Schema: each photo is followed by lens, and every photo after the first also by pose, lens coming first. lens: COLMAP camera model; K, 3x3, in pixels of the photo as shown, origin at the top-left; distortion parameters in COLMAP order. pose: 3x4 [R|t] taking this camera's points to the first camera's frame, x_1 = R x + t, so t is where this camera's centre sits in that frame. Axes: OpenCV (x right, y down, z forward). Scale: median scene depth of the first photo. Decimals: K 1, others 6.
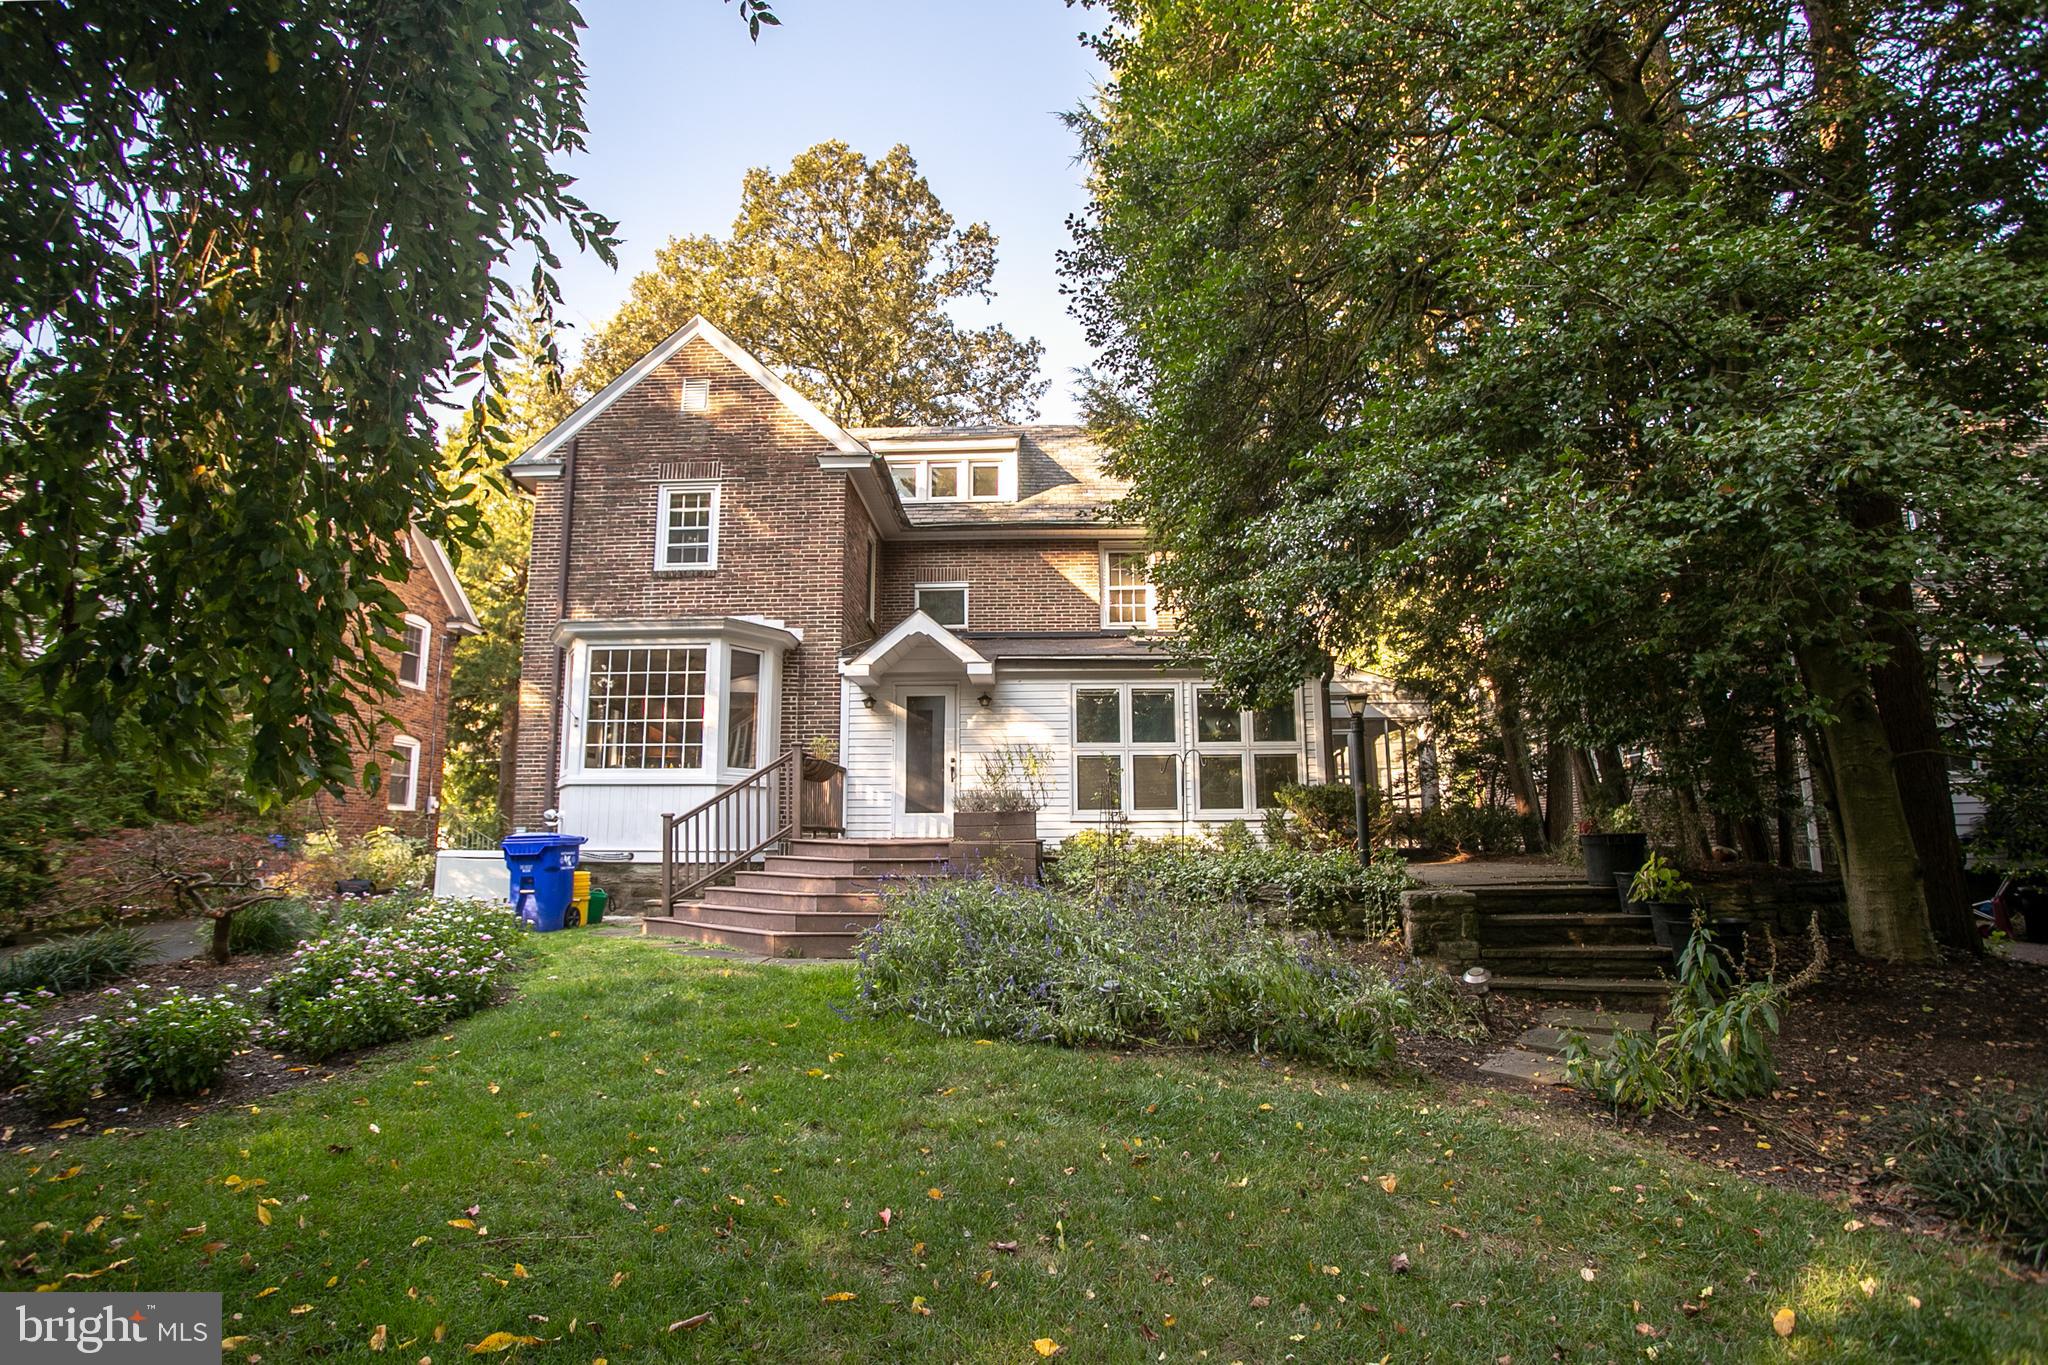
lens RADIAL K [[1006.6, 0, 1015.4], [0, 1006.6, 680.7], [0, 0, 1]] dist [-0.042690, 0.001923]
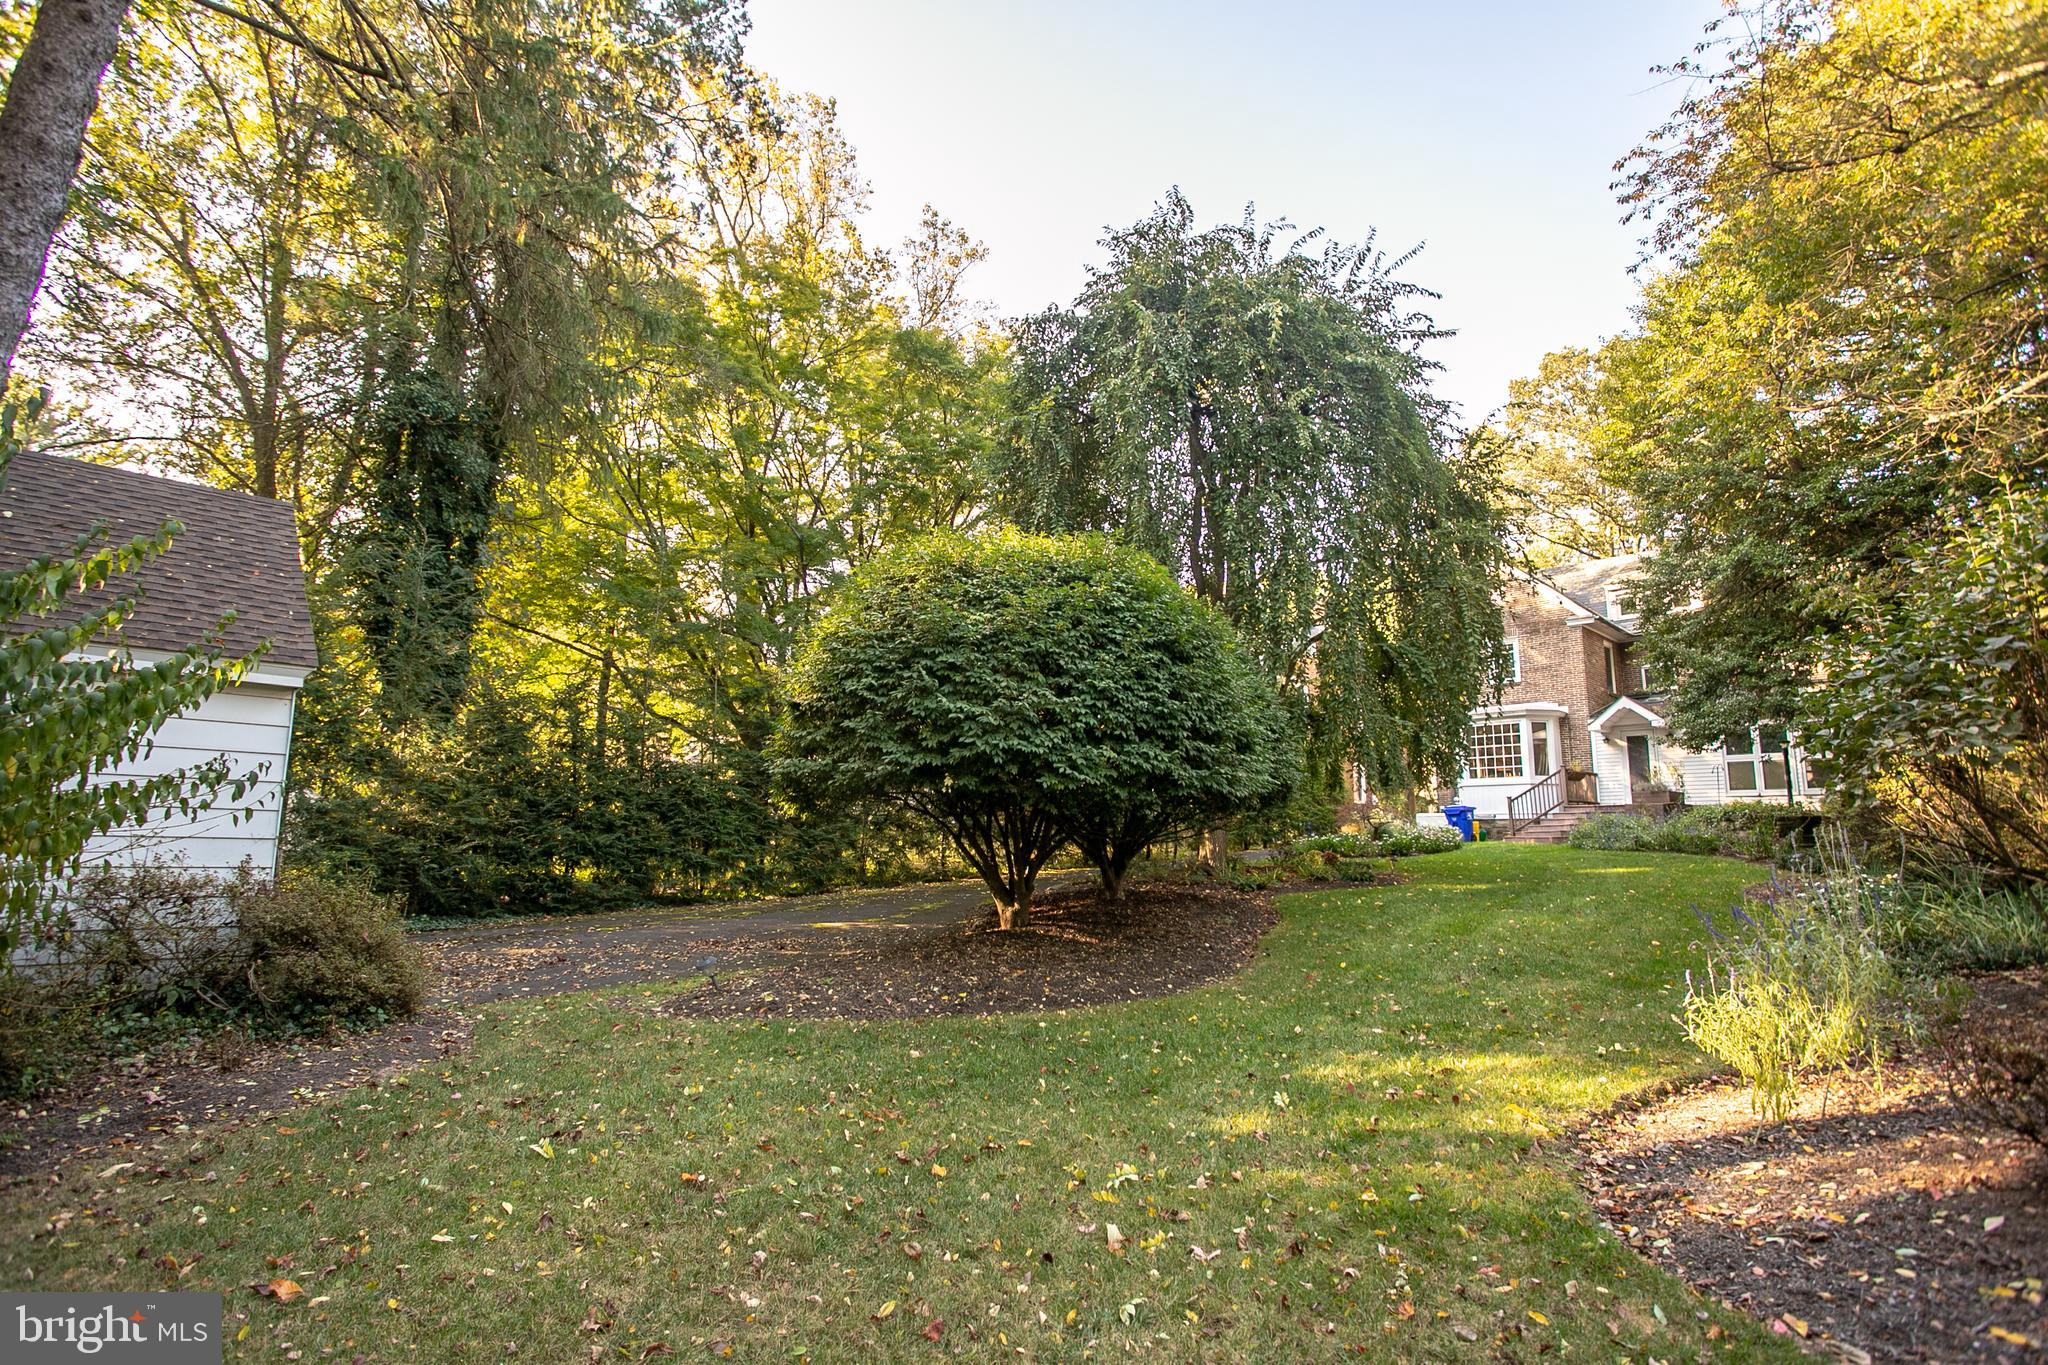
lens RADIAL K [[1006.6, 0, 1015.3], [0, 1006.6, 687.8], [0, 0, 1]] dist [-0.042690, 0.001923]
pose [[0.705490, -0.090660, -0.702898, 0.451056], [0.110227, 0.993752, -0.017541, -0.188696], [0.700096, -0.065103, 0.711075, -1.315034]]
